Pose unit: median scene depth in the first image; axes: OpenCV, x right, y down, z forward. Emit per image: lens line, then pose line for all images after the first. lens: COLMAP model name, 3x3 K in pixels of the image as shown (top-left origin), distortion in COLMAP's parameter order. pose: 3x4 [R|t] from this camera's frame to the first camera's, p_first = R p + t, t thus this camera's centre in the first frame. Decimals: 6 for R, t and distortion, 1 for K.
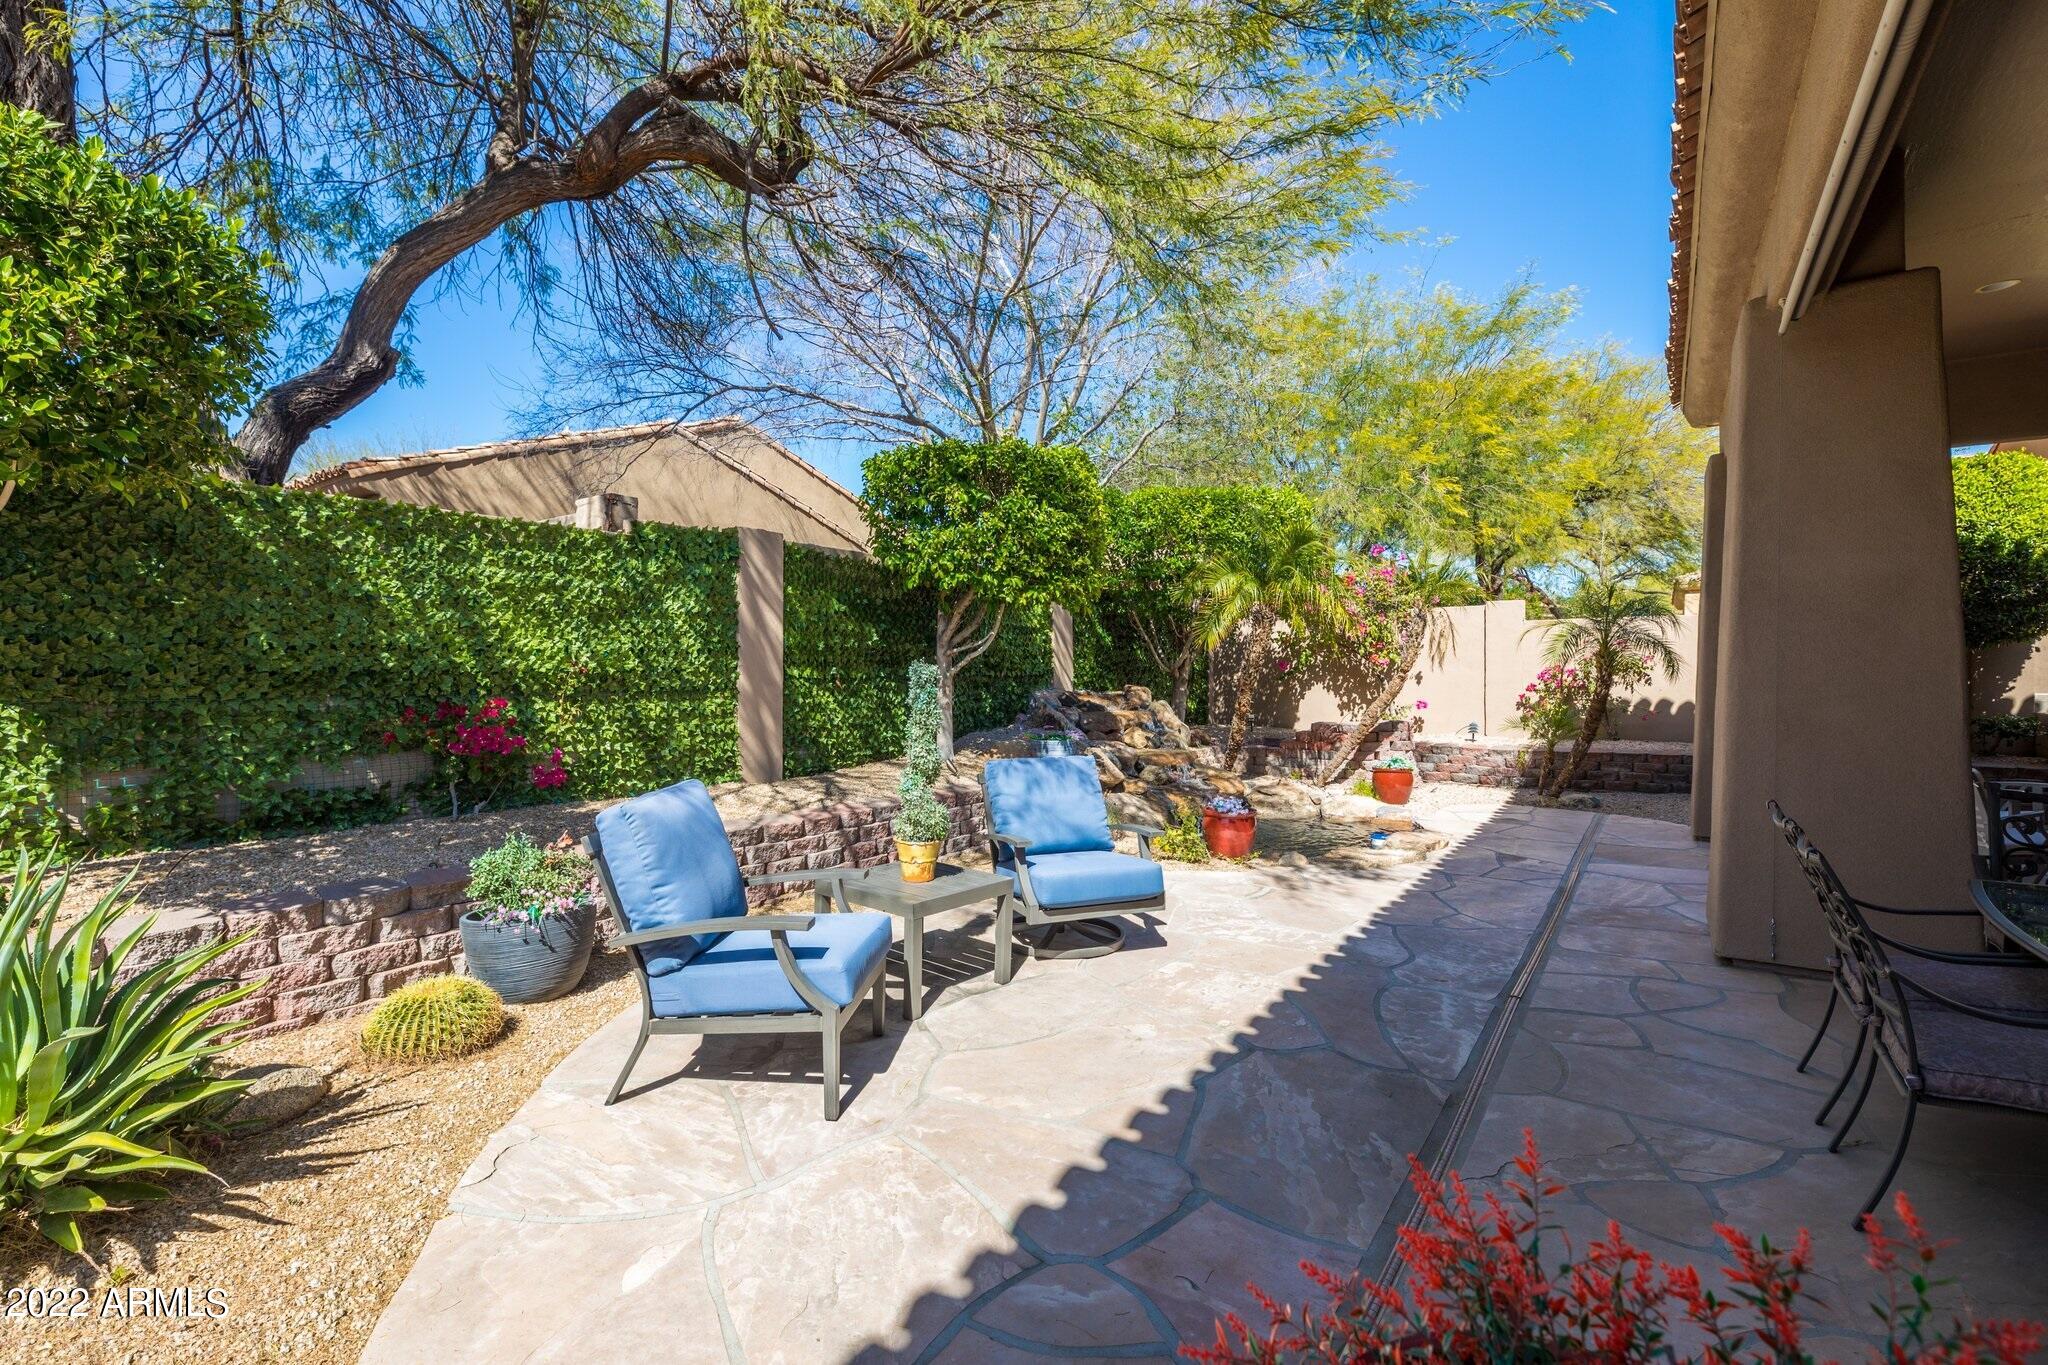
lens RADIAL K [[929.6, 0, 1009.3], [0, 929.6, 679.1], [0, 0, 1]] dist [0.005696, 0.000710]
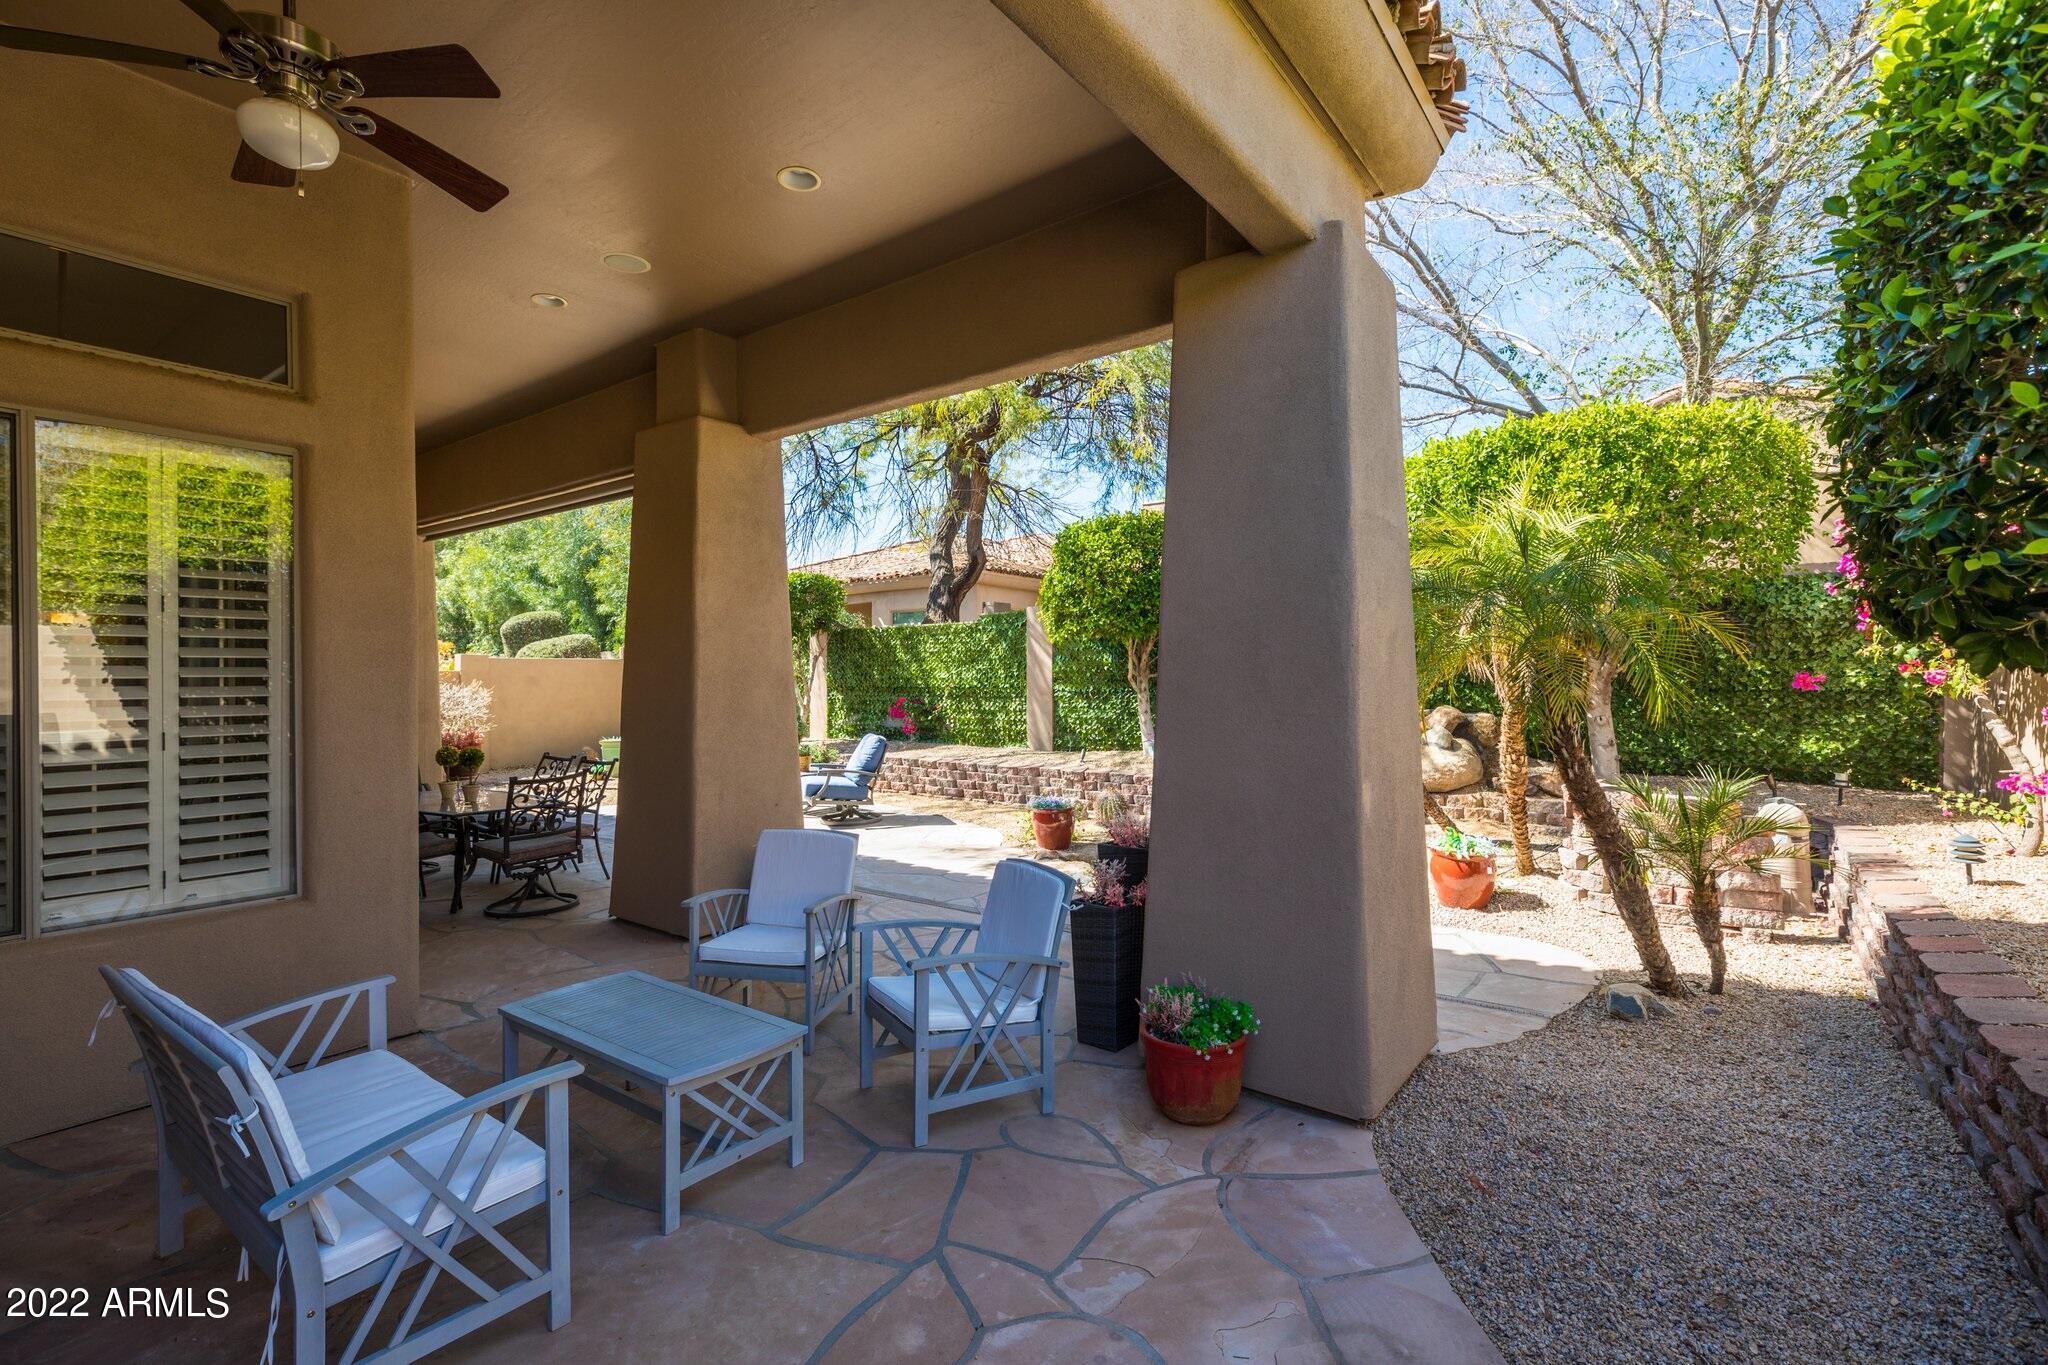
lens RADIAL K [[929.6, 0, 1006.5], [0, 929.6, 693.4], [0, 0, 1]] dist [0.005696, 0.000710]
pose [[-0.041414, 0.021026, -0.998921, 1.695949], [-0.001037, 0.999777, 0.021087, -0.038065], [0.999142, 0.001909, -0.041383, 1.154358]]
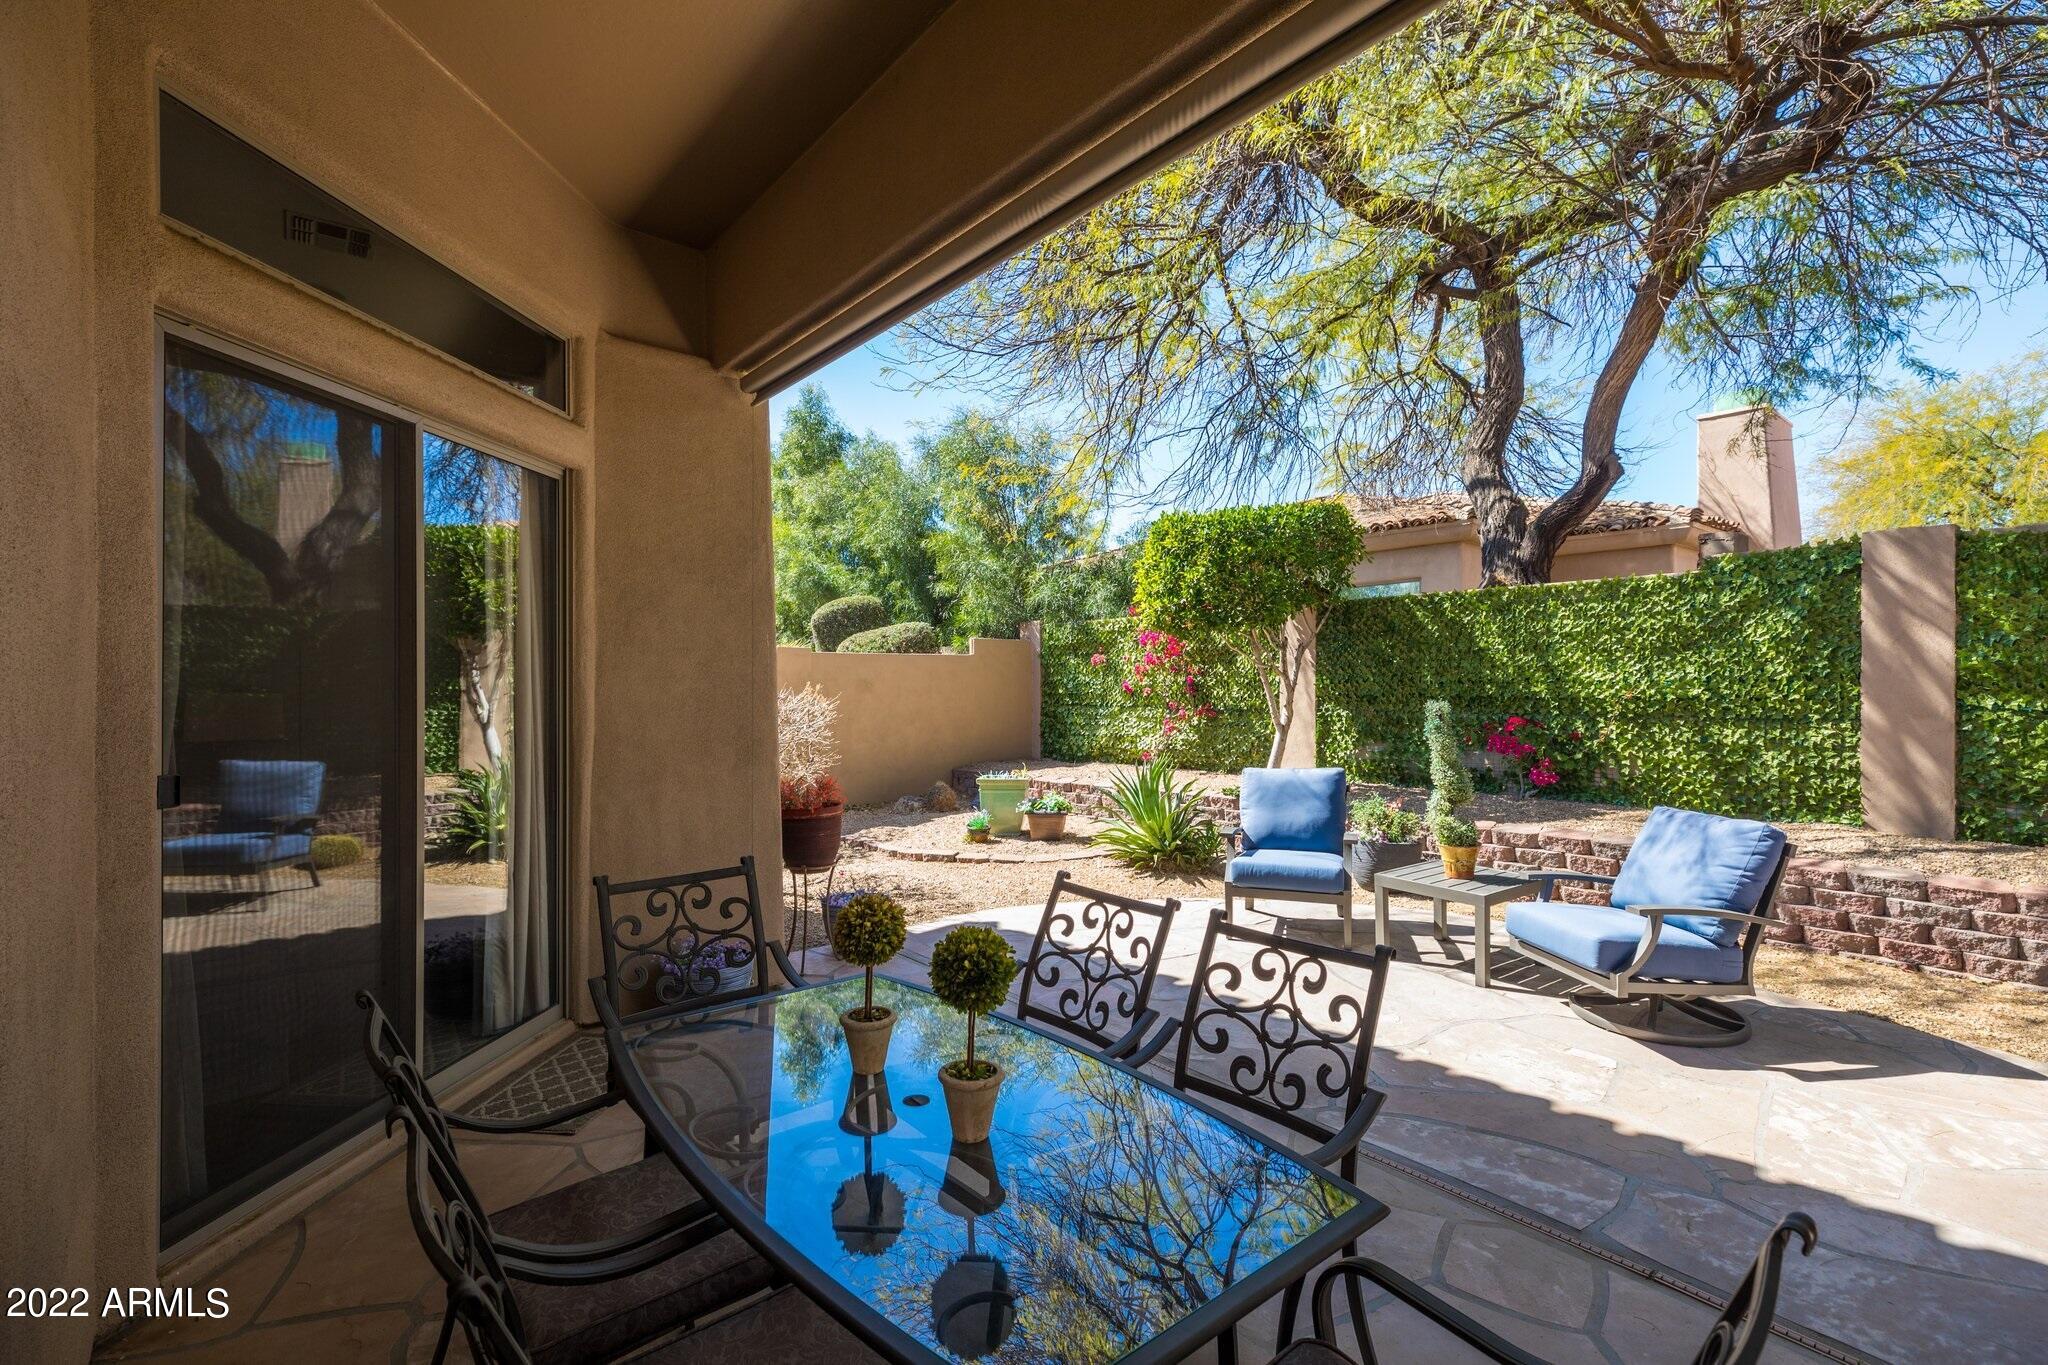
lens RADIAL K [[929.6, 0, 1012.1], [0, 929.6, 681.1], [0, 0, 1]] dist [0.005696, 0.000710]
pose [[-0.282623, -0.001569, -0.959230, 0.855179], [-0.003916, 0.999992, -0.000482, -0.024667], [0.959223, 0.003620, -0.282626, 0.542296]]
